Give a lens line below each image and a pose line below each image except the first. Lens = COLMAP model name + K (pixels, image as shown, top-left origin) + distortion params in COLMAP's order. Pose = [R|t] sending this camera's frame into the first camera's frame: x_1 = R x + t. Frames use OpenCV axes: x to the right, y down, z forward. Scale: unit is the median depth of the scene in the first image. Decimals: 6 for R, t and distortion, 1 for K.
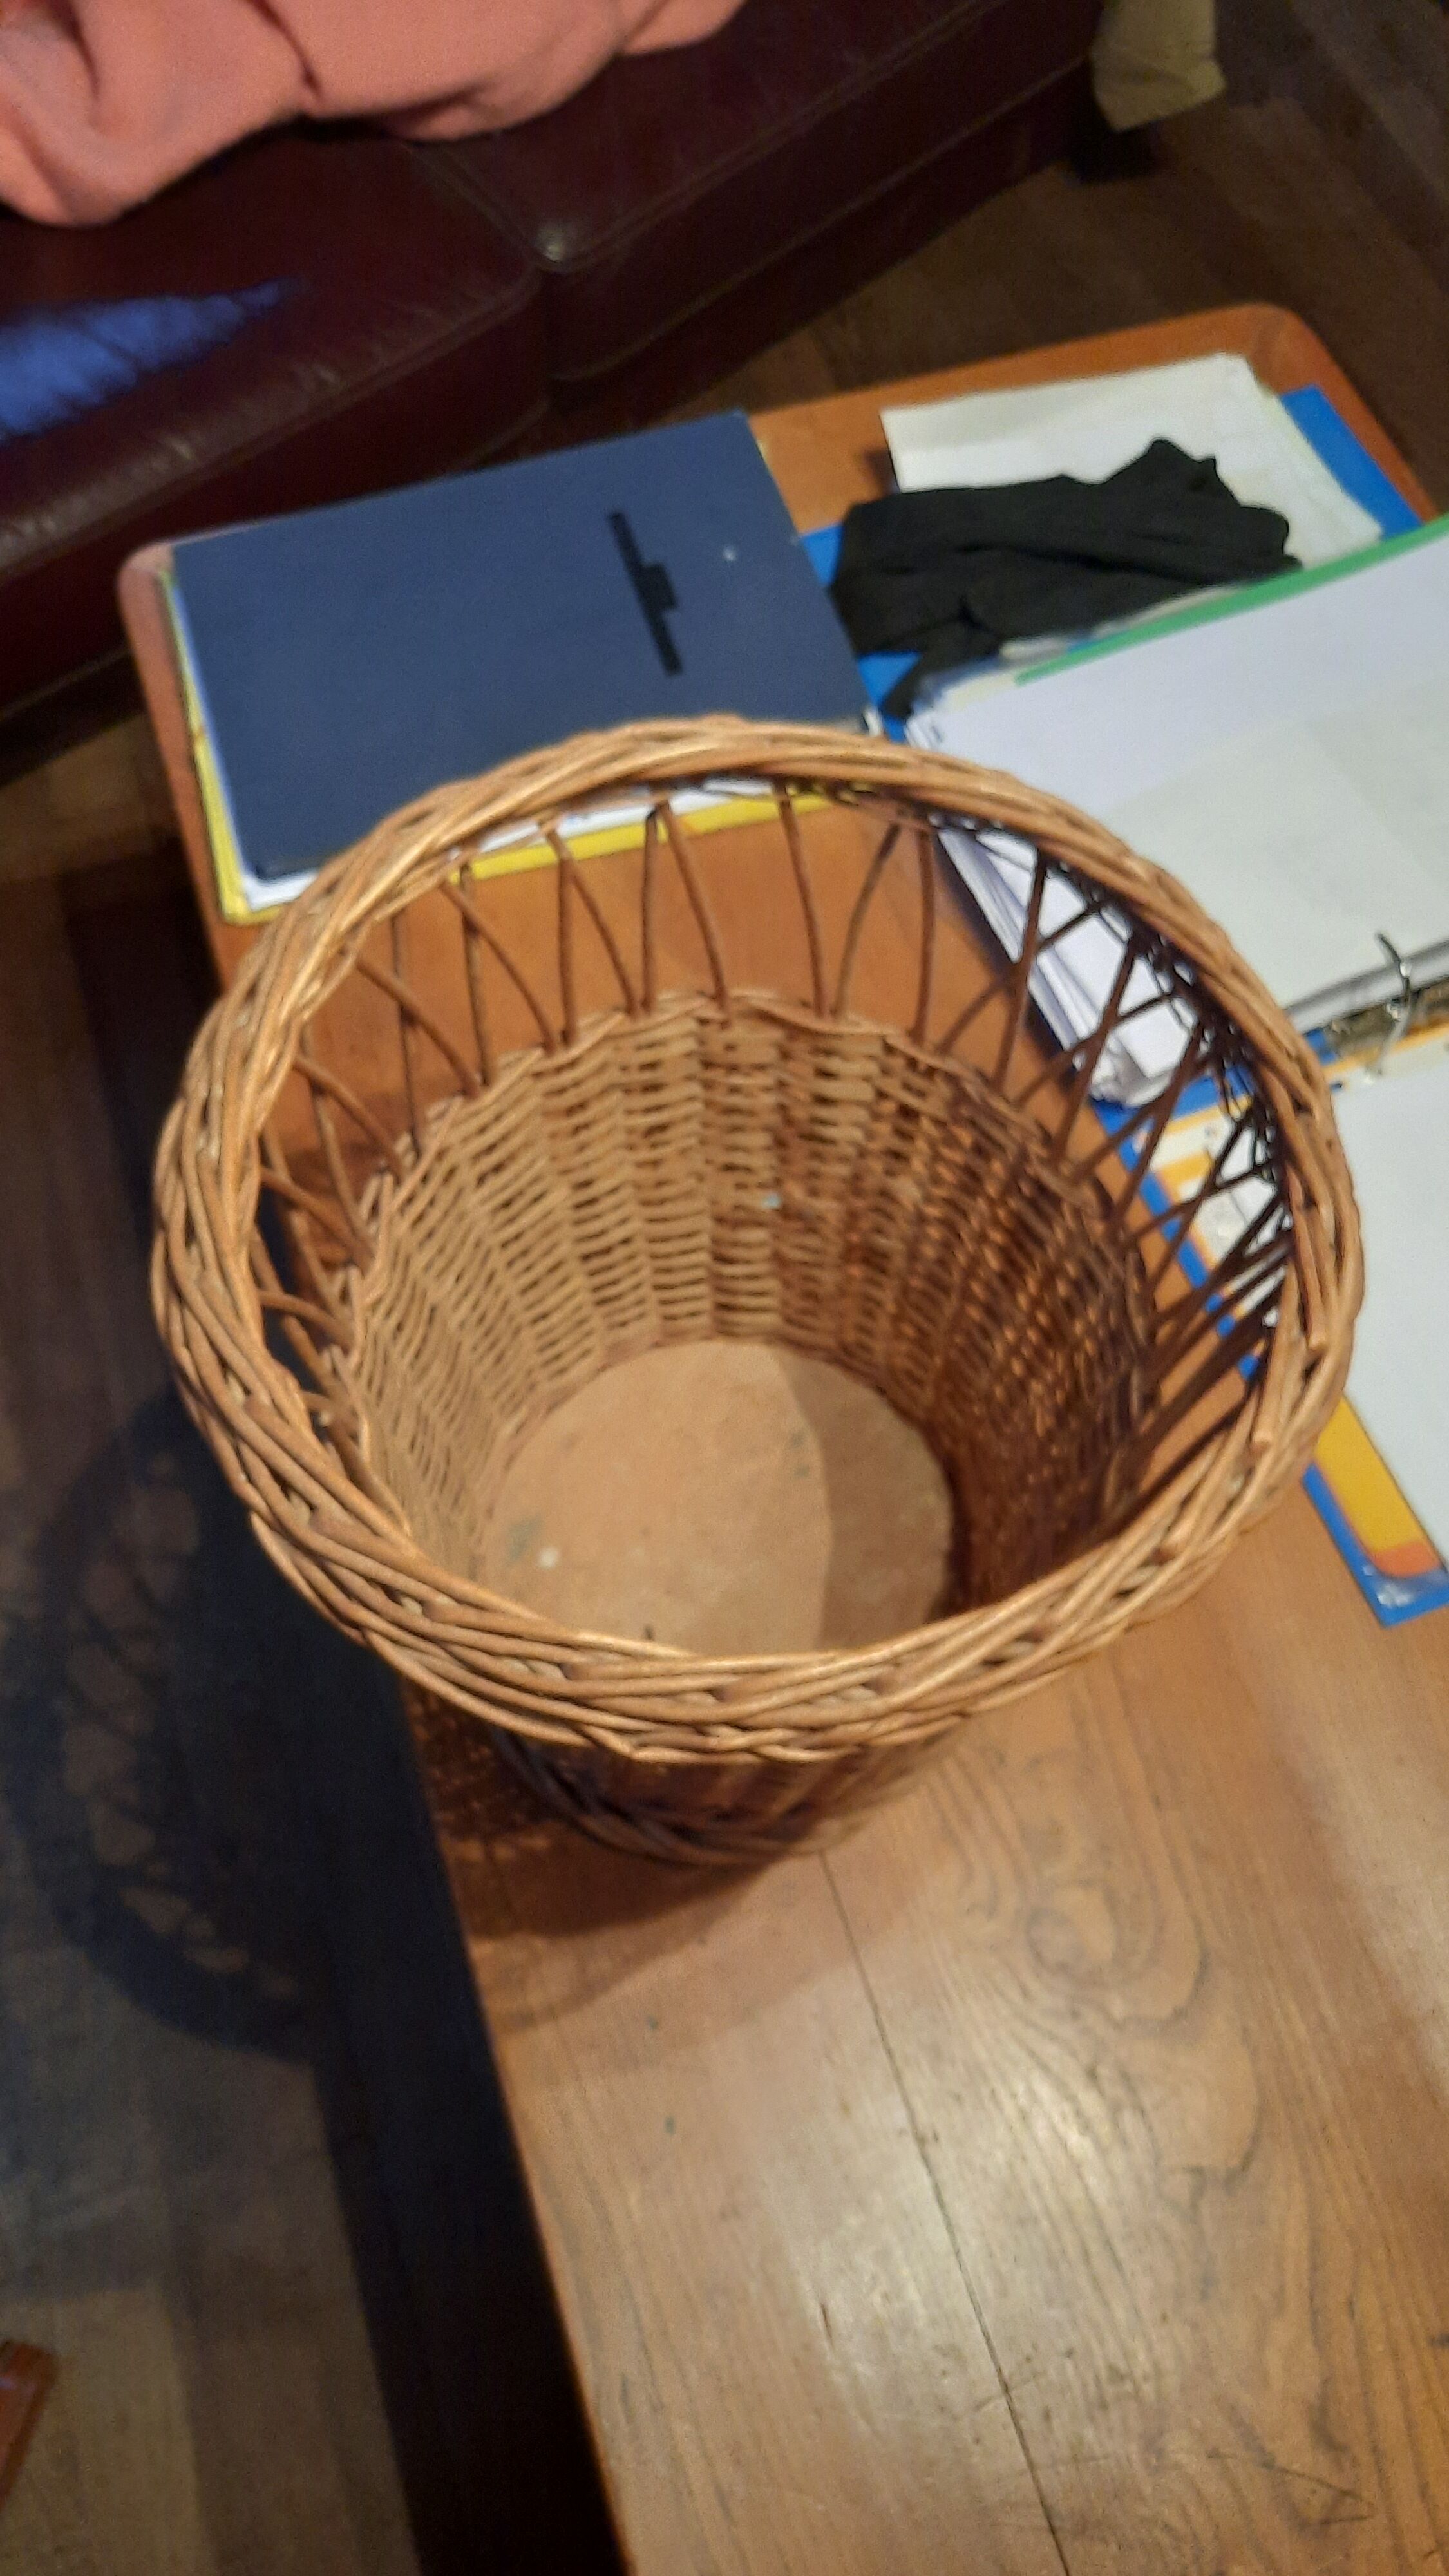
lens RADIAL K [[1860.3, 0, 726.7], [0, 1860.3, 1313.4], [0, 0, 1]] dist [-0.002940, -0.004967]
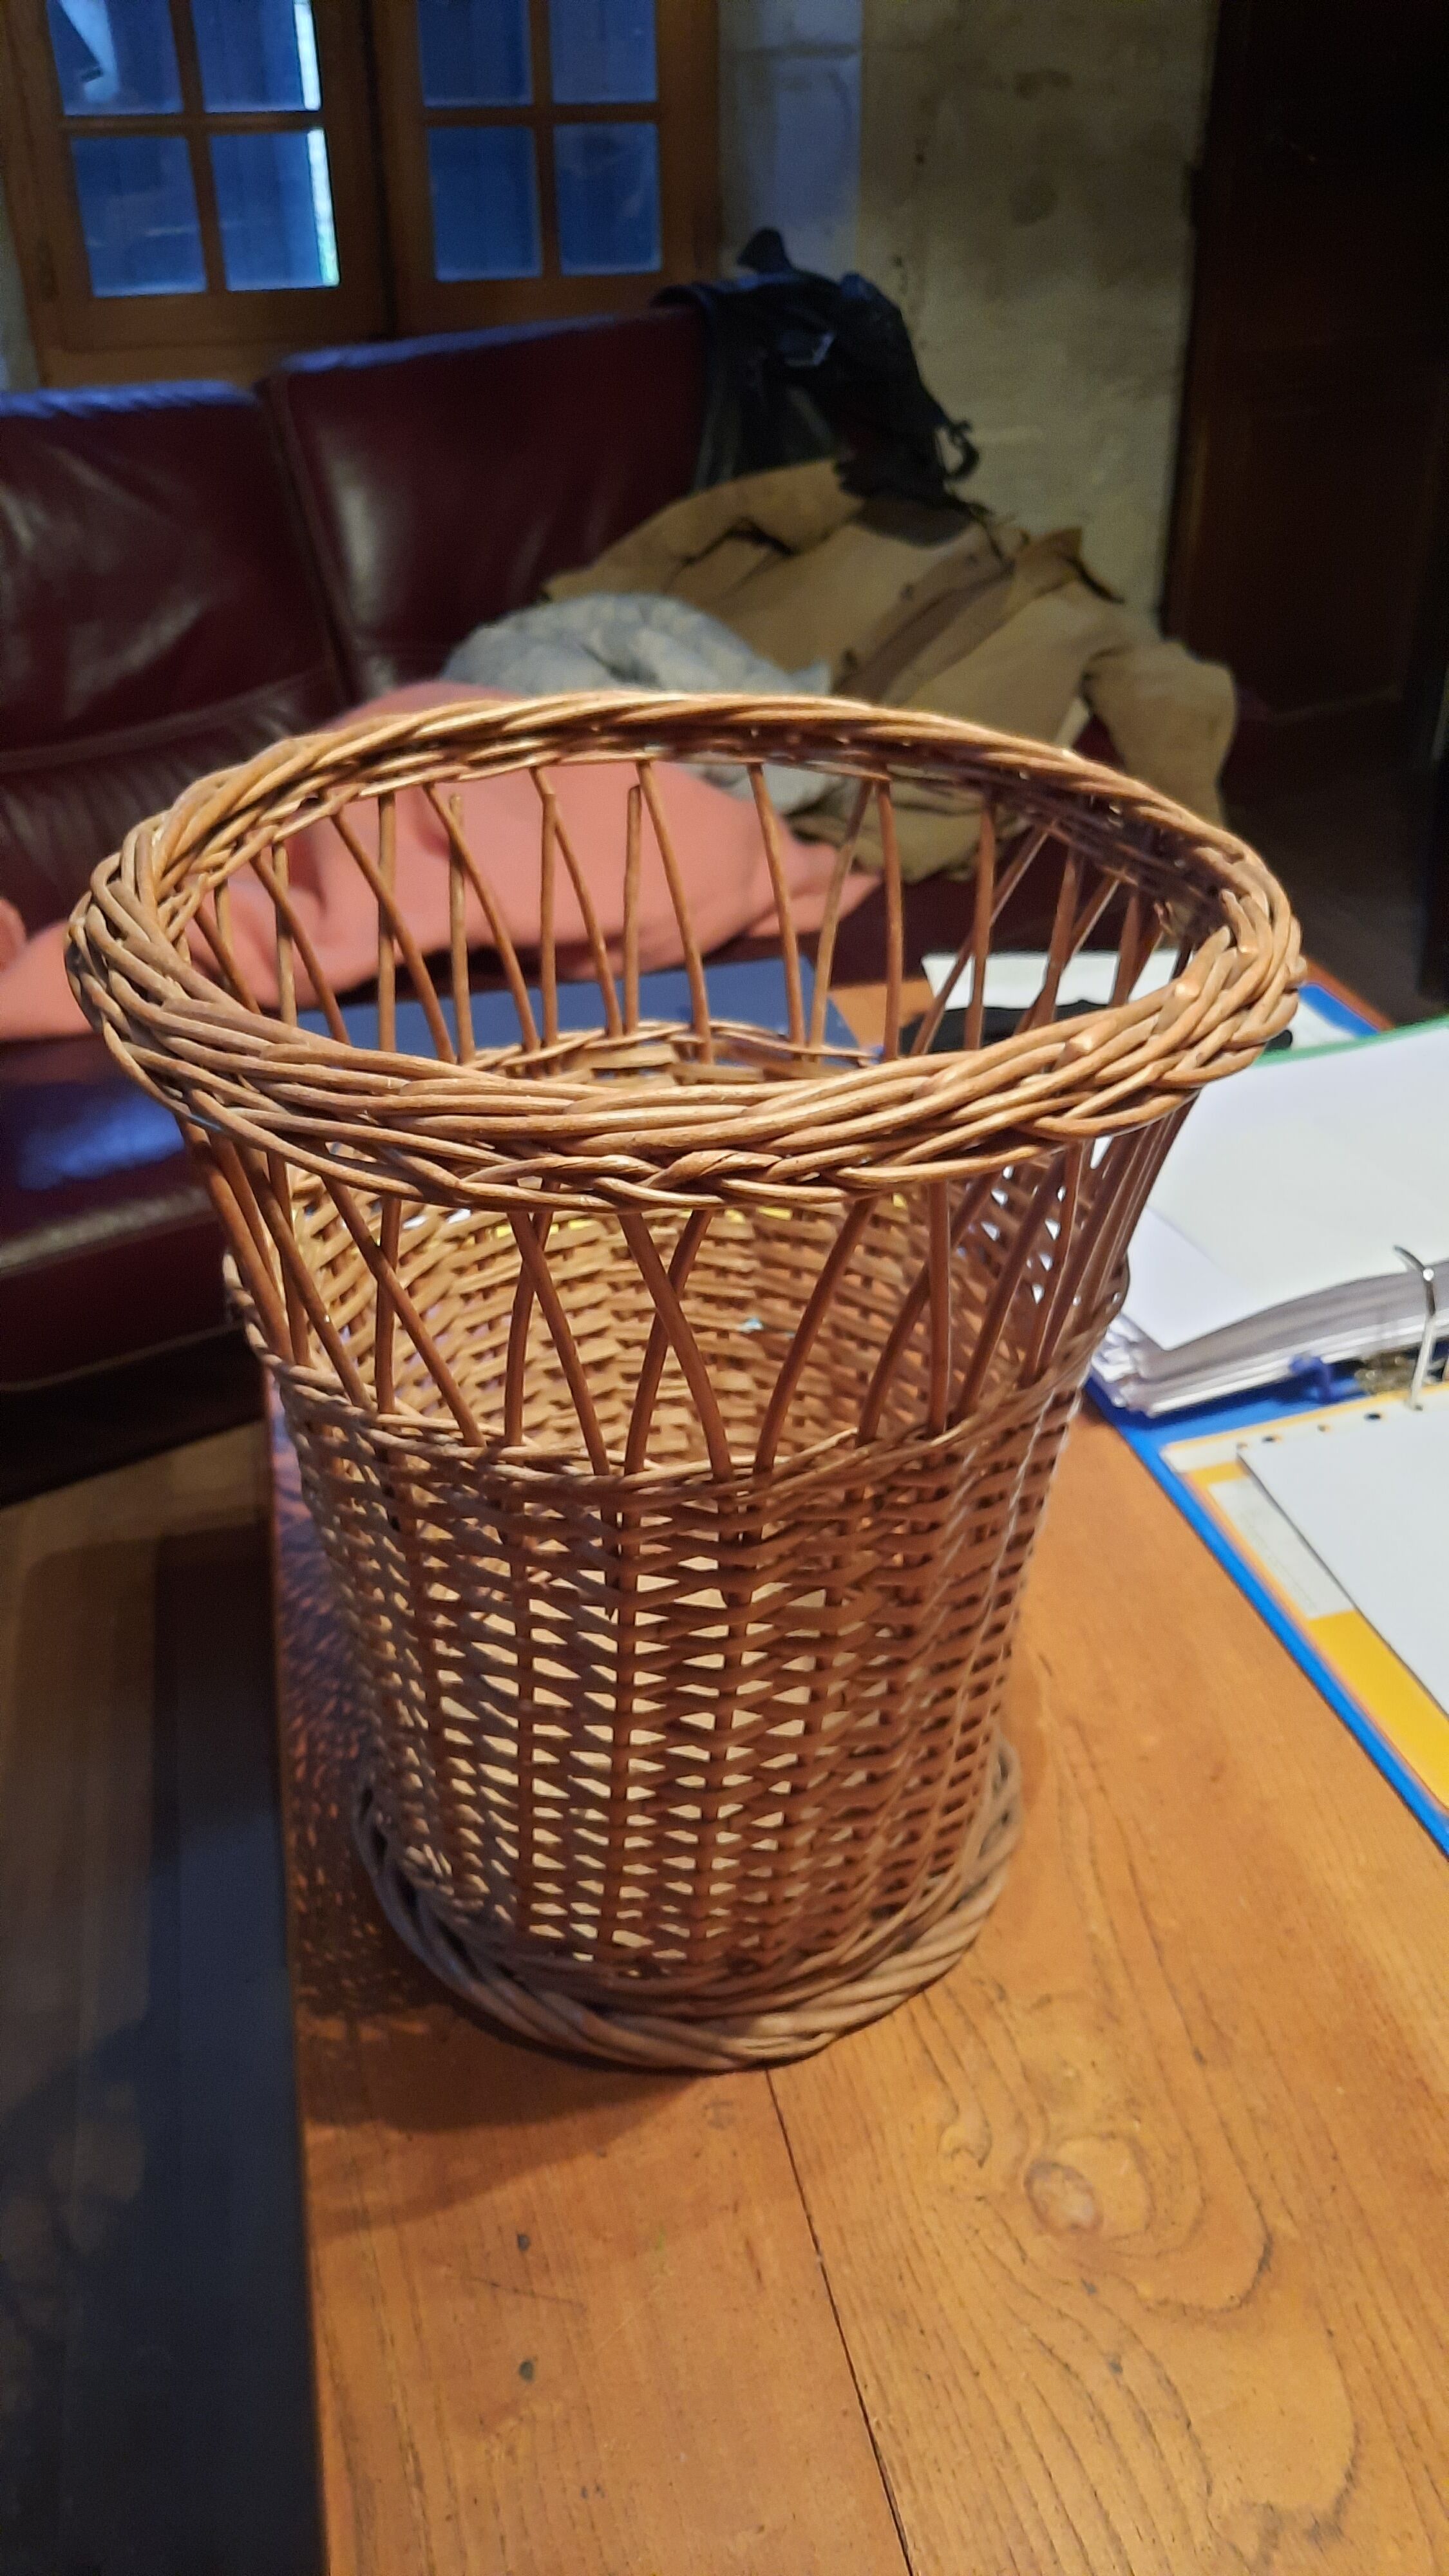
lens RADIAL K [[1860.3, 0, 727.3], [0, 1860.3, 1314.3], [0, 0, 1]] dist [-0.002940, -0.004967]
pose [[0.996315, 0.039791, -0.075978, 0.082029], [-0.072088, 0.868468, -0.490475, 0.401181], [0.046468, 0.494145, 0.868137, 0.157570]]
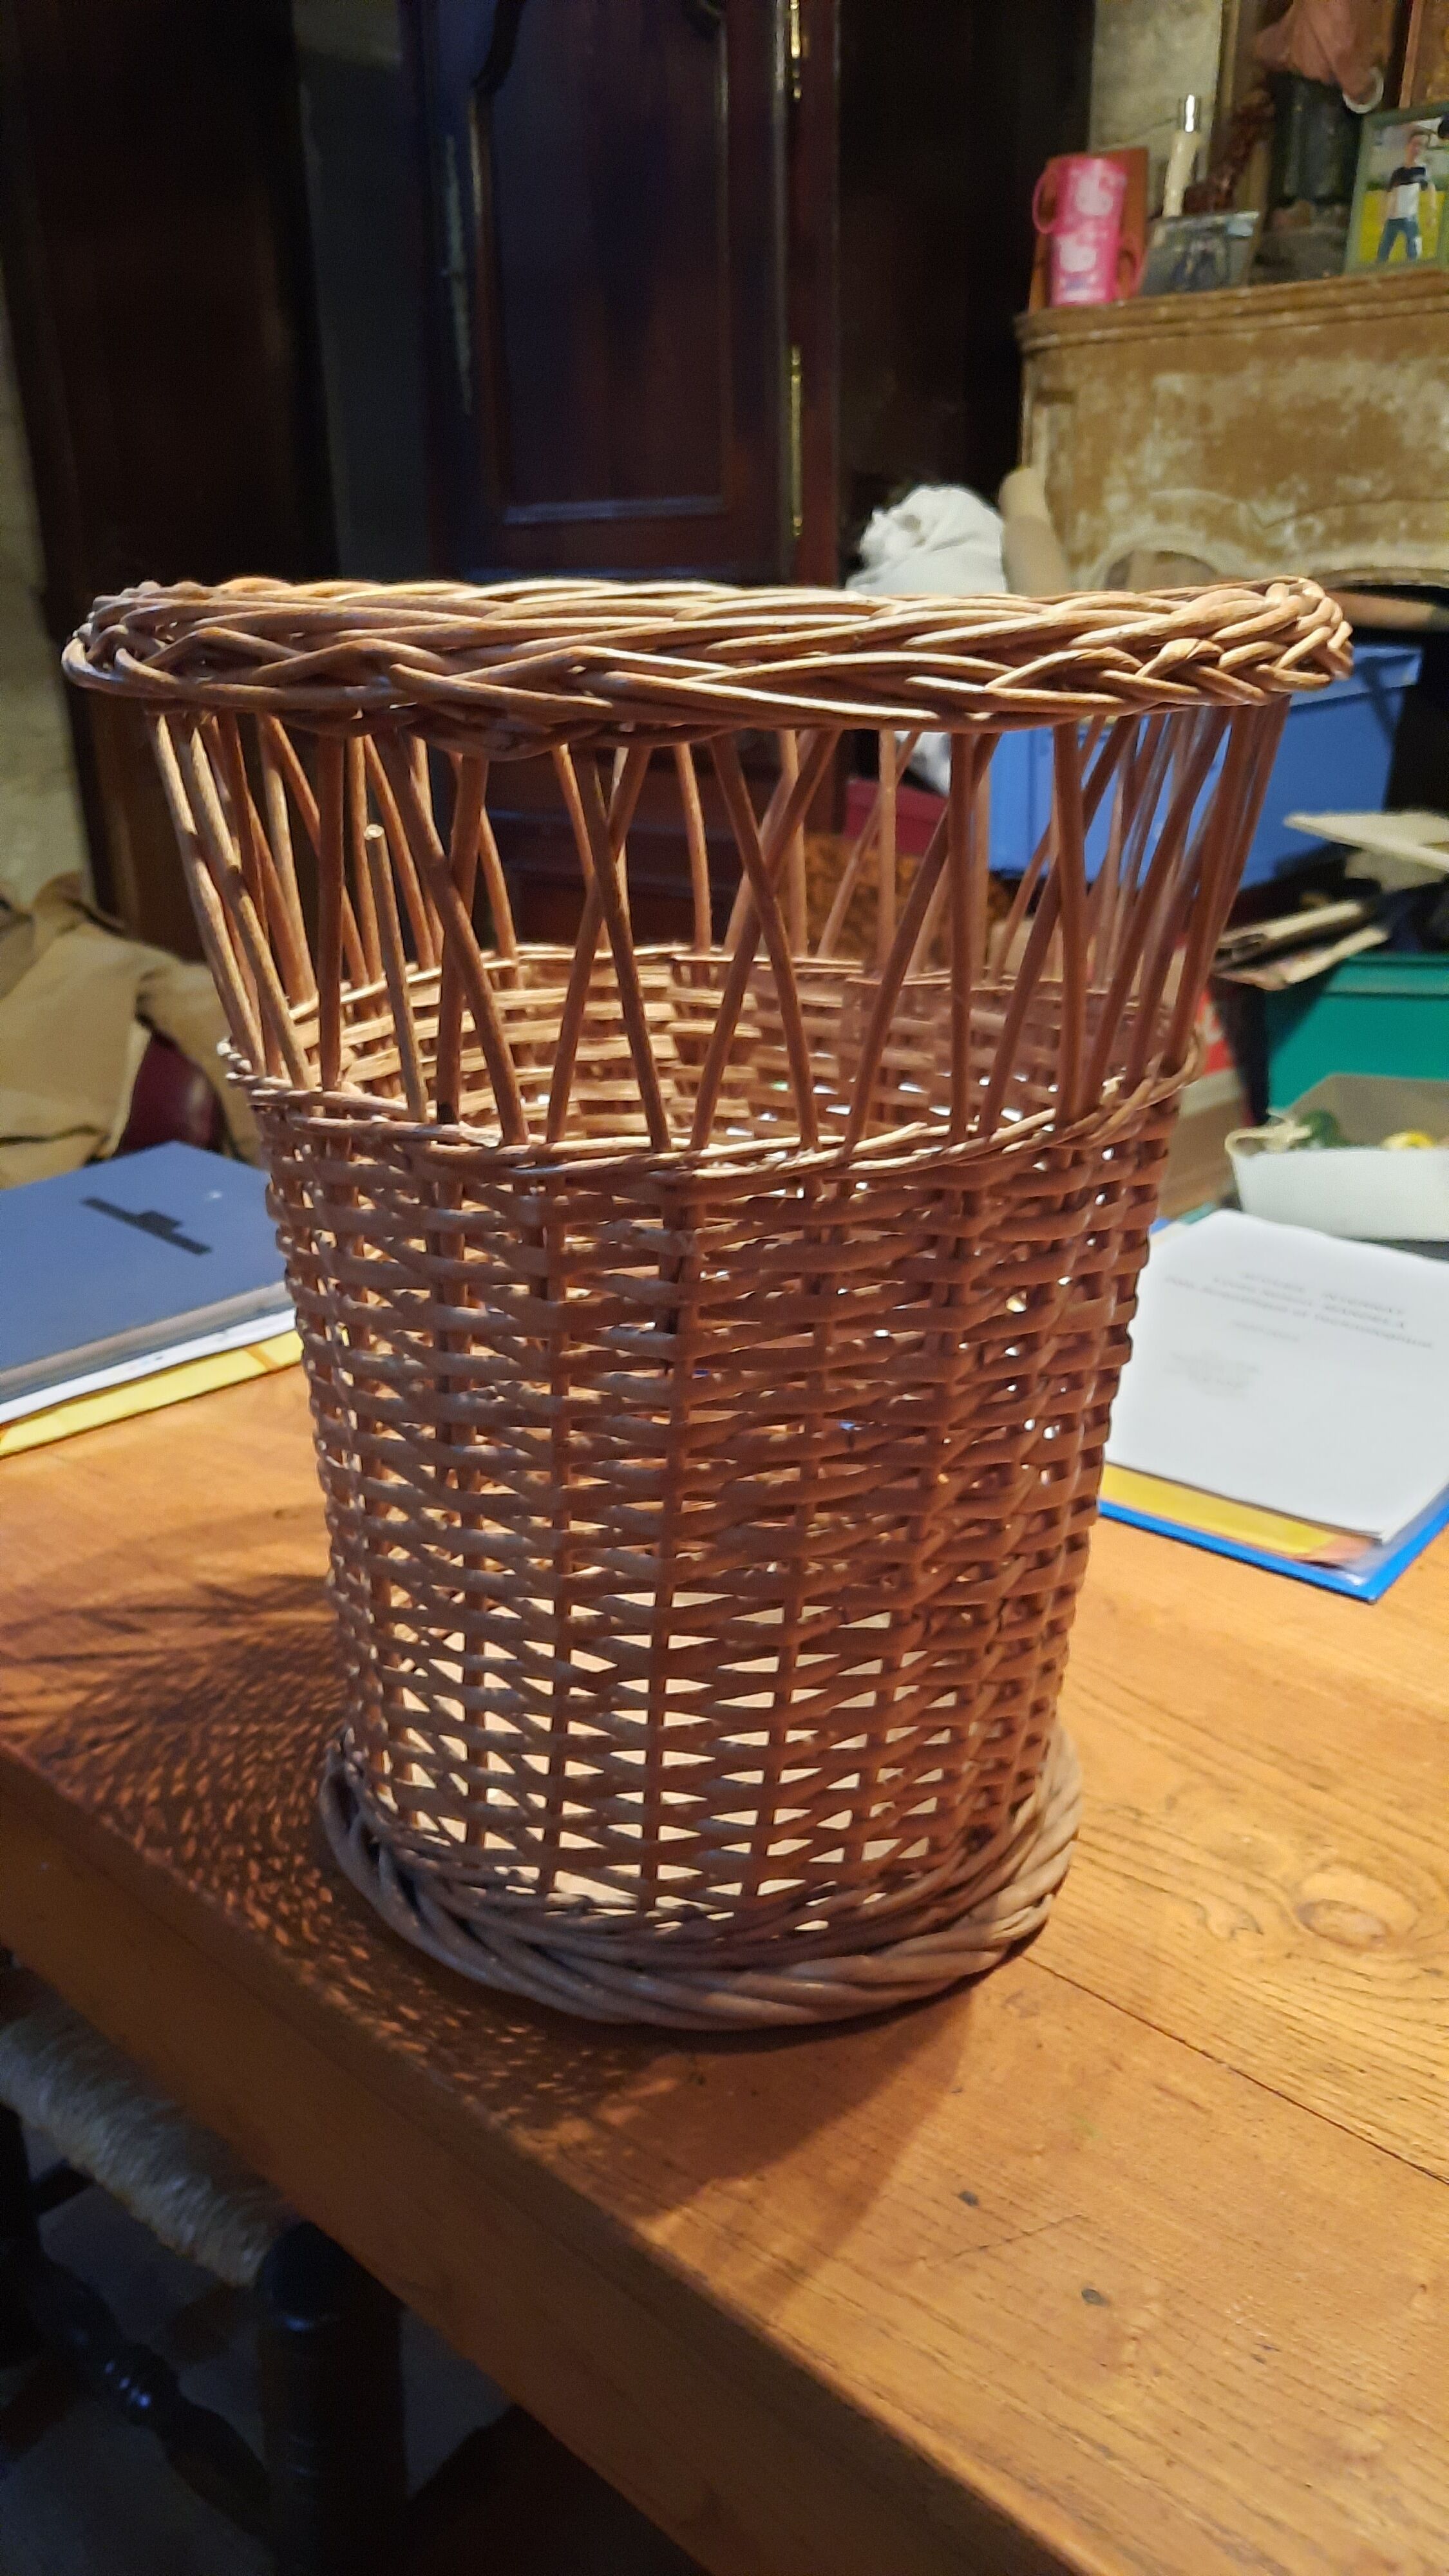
lens RADIAL K [[1860.3, 0, 709.5], [0, 1860.3, 1296.4], [0, 0, 1]] dist [-0.002940, -0.004967]
pose [[0.874997, -0.192911, 0.444033, -0.316487], [0.440410, 0.698056, -0.564585, 0.462996], [-0.201045, 0.689567, 0.695757, 0.366587]]
